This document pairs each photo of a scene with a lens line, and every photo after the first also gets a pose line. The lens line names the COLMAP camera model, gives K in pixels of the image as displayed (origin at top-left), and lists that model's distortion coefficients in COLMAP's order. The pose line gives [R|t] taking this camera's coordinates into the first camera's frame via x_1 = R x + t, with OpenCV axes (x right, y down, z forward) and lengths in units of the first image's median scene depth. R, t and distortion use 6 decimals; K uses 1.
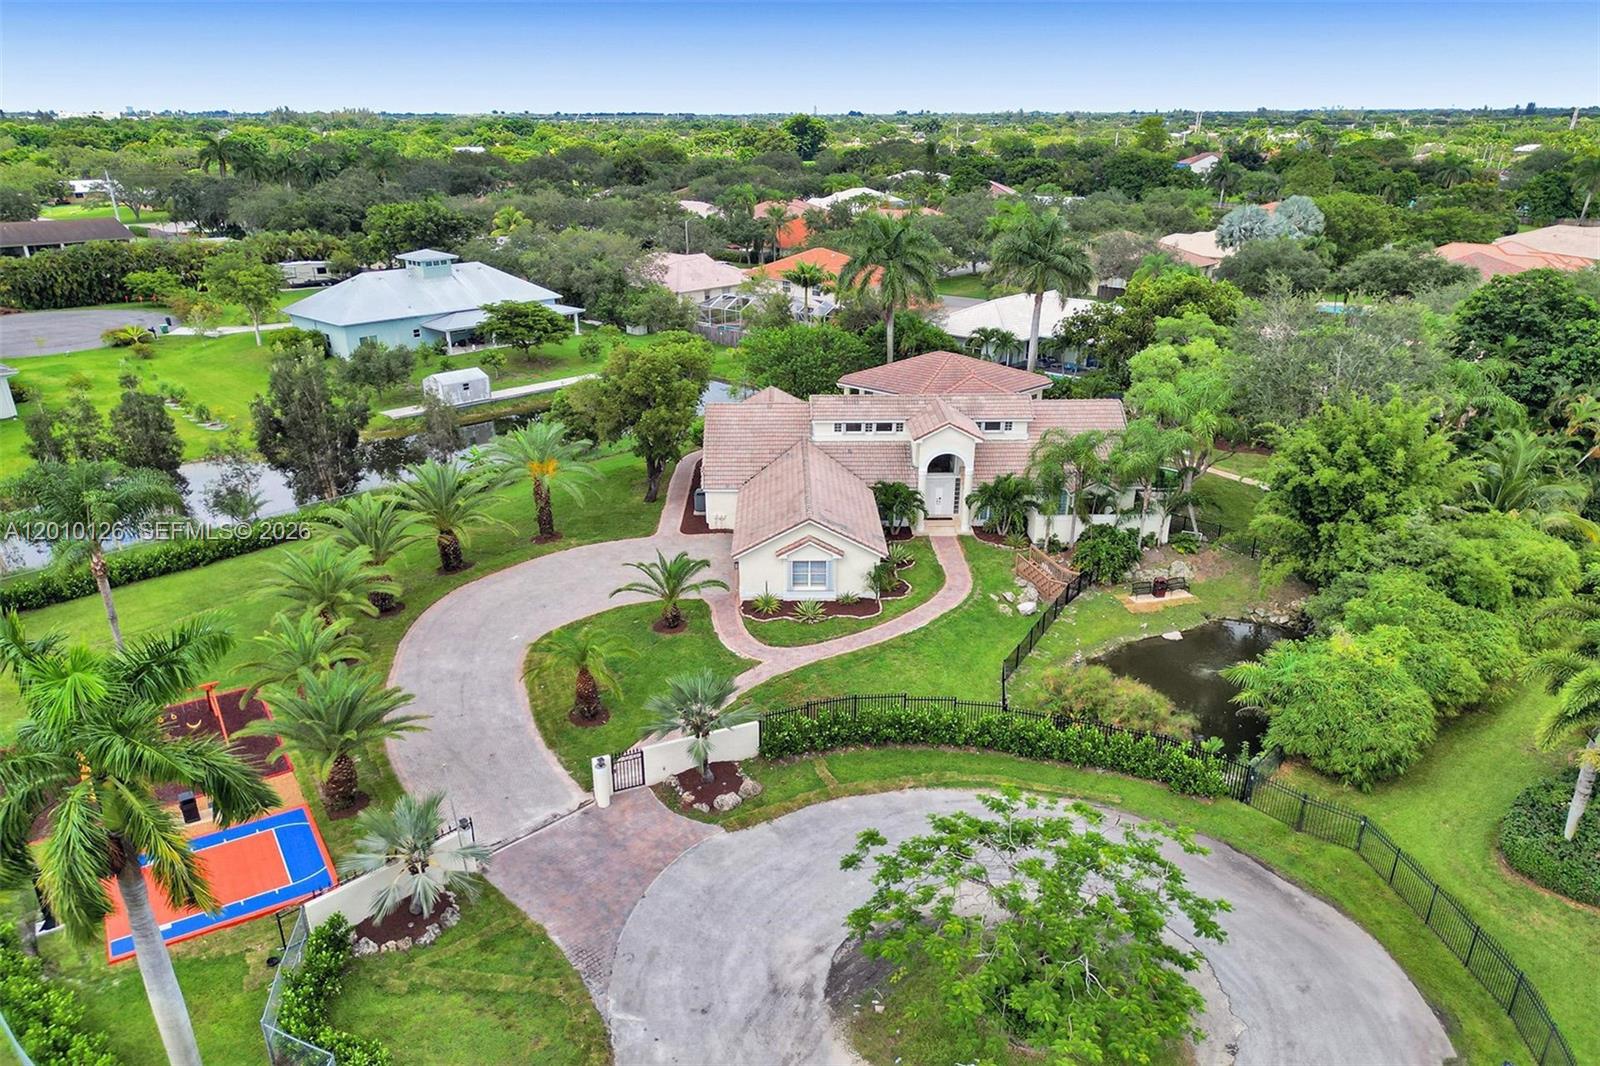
lens RADIAL K [[1069.6, 0, 801.8], [0, 1069.6, 531.9], [0, 0, 1]] dist [0.014240, 0.000700]
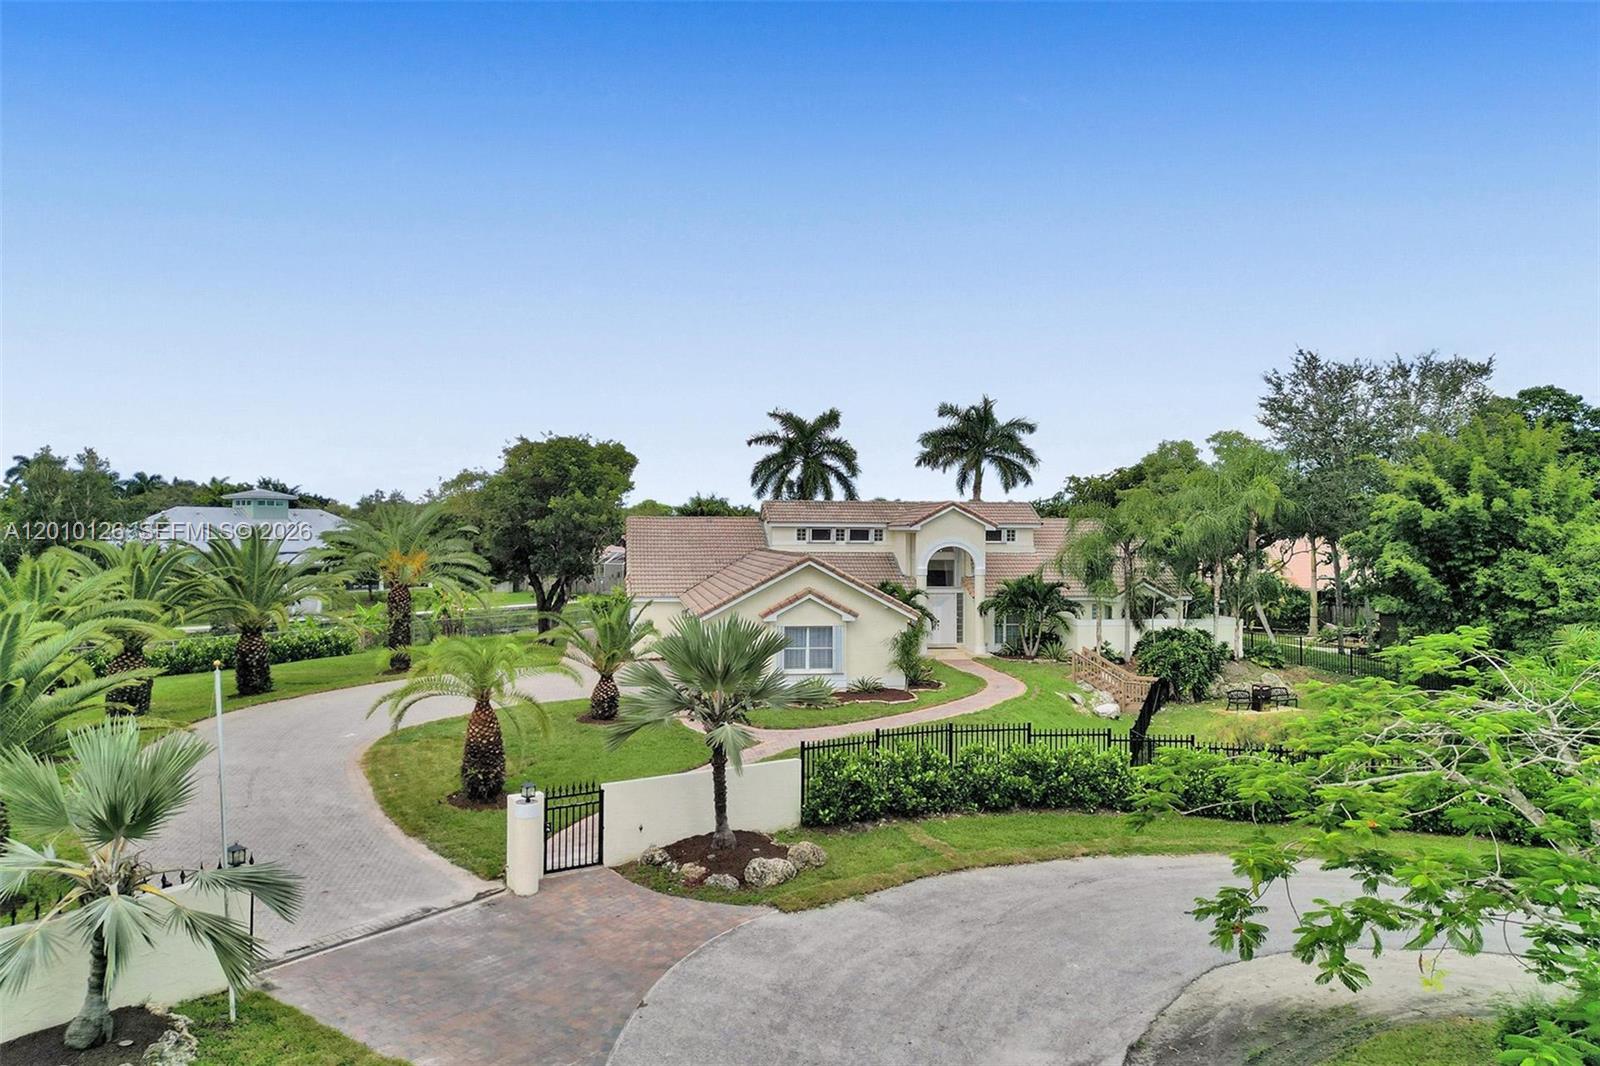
lens RADIAL K [[1069.6, 0, 776.4], [0, 1069.6, 488.1], [0, 0, 1]] dist [0.014240, 0.000700]
pose [[0.991544, 0.011837, 0.129230, -0.119581], [0.040867, 0.916683, -0.397521, 0.253091], [-0.123169, 0.399441, 0.908447, 0.396605]]
